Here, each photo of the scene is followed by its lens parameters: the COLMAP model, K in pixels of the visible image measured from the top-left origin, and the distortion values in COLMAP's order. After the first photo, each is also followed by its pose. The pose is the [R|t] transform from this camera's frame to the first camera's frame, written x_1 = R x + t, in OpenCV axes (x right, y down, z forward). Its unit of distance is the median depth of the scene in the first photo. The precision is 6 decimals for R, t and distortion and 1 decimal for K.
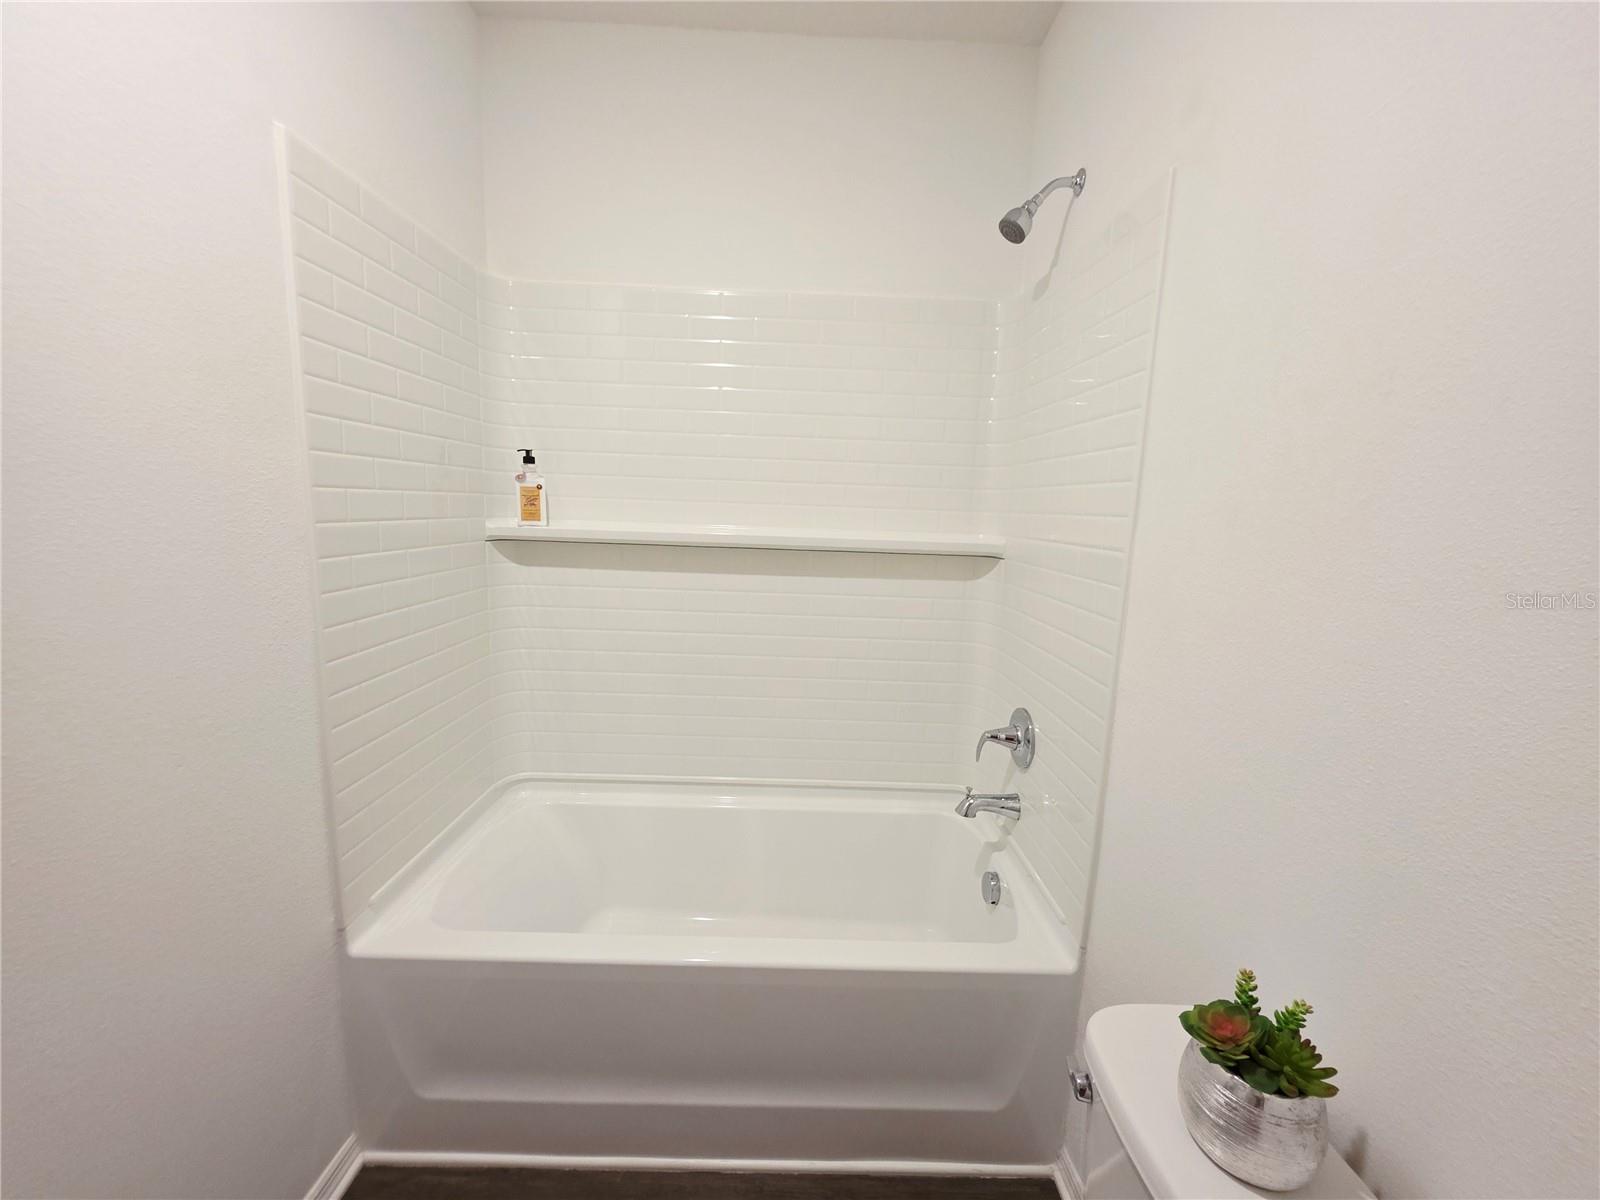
lens RADIAL K [[644.6, 0, 801.3], [0, 644.6, 601.6], [0, 0, 1]] dist [-0.001792, 0.000507]
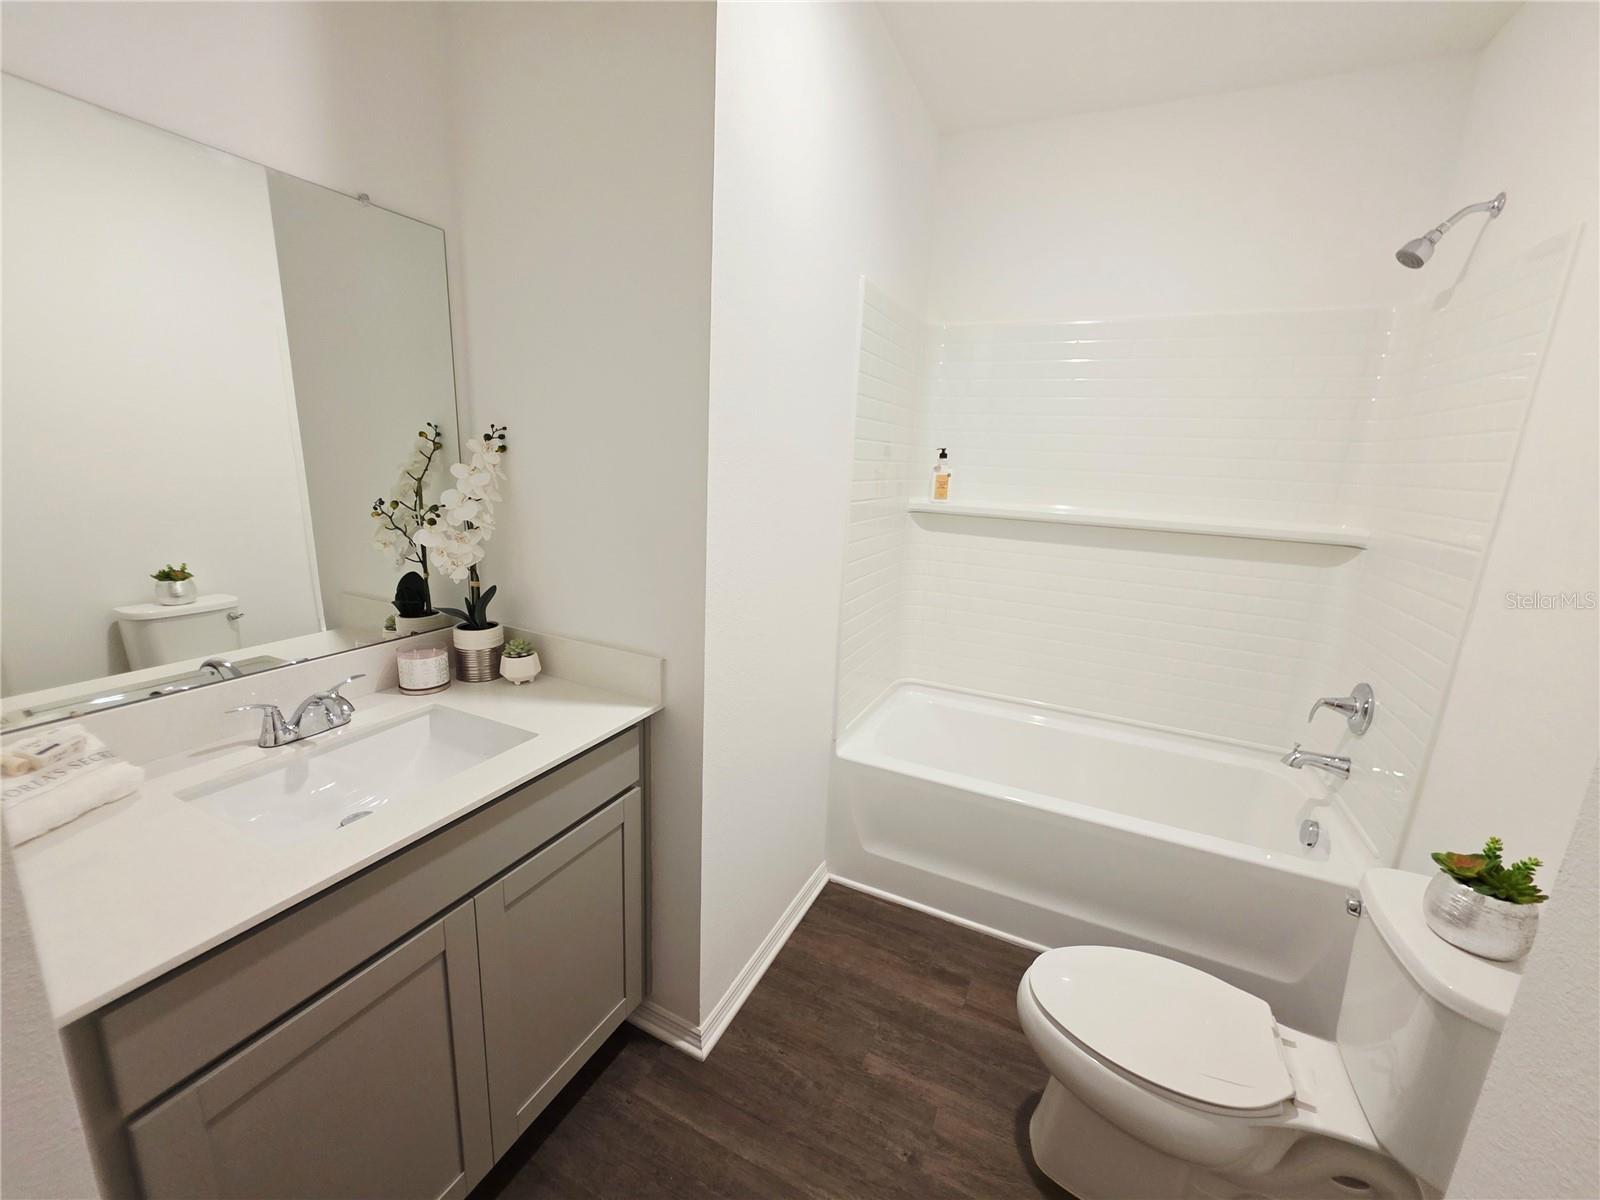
lens RADIAL K [[644.6, 0, 800.3], [0, 644.6, 601.1], [0, 0, 1]] dist [-0.001792, 0.000507]
pose [[0.896937, 0.103053, -0.429981, -0.074406], [-0.079630, 0.994208, 0.072173, 0.019565], [0.434929, -0.030495, 0.899948, -0.443920]]
